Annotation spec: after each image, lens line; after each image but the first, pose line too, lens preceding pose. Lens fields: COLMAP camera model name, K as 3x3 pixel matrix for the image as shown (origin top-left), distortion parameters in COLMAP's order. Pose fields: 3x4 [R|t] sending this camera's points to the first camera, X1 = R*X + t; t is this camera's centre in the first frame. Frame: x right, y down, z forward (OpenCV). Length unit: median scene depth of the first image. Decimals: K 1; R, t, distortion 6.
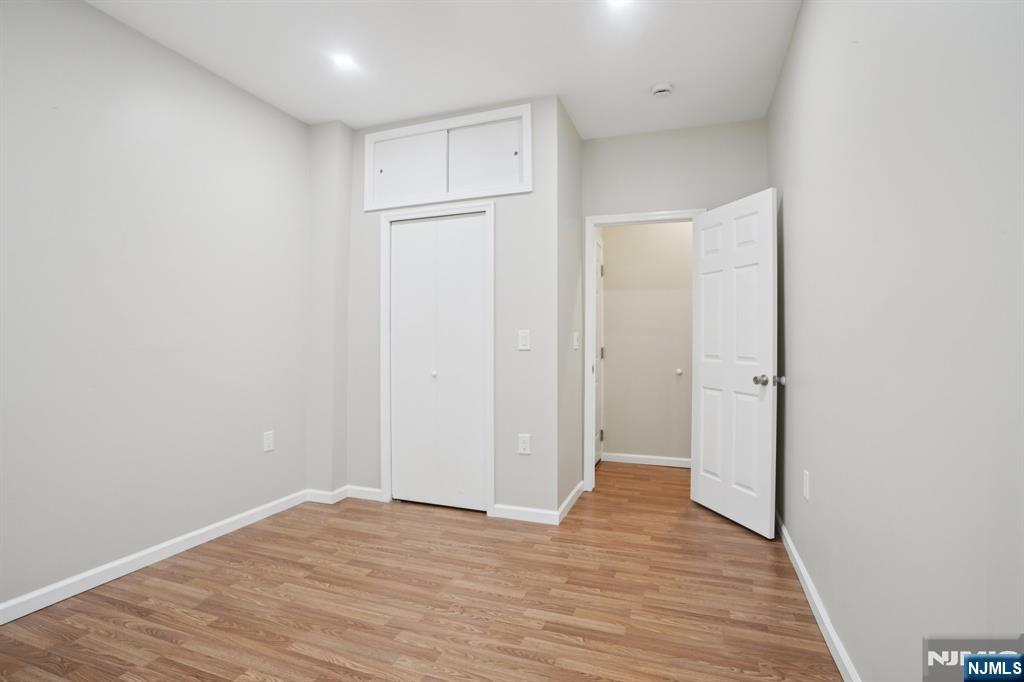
lens RADIAL K [[504.8, 0, 506.4], [0, 504.8, 359.5], [0, 0, 1]] dist [-0.080008, 0.036822]
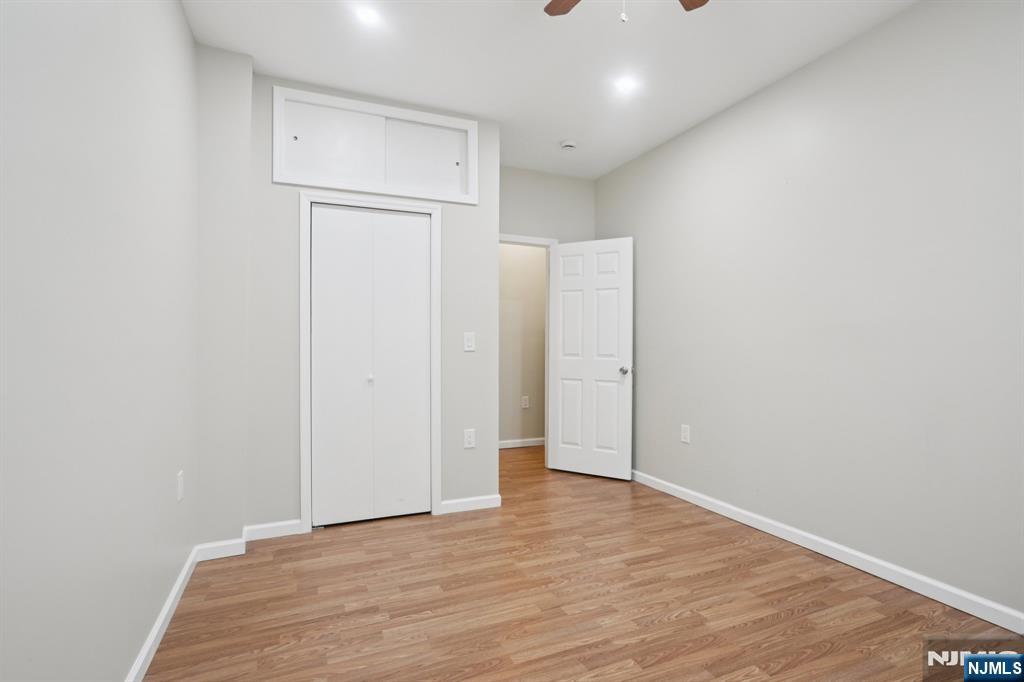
lens RADIAL K [[502.4, 0, 503.2], [0, 502.4, 361.0], [0, 0, 1]] dist [-0.017599, 0.000715]
pose [[0.710273, -0.021814, 0.703588, -0.768099], [0.022444, 0.999713, 0.008338, -0.005771], [-0.703568, 0.009870, 0.710559, 0.213384]]
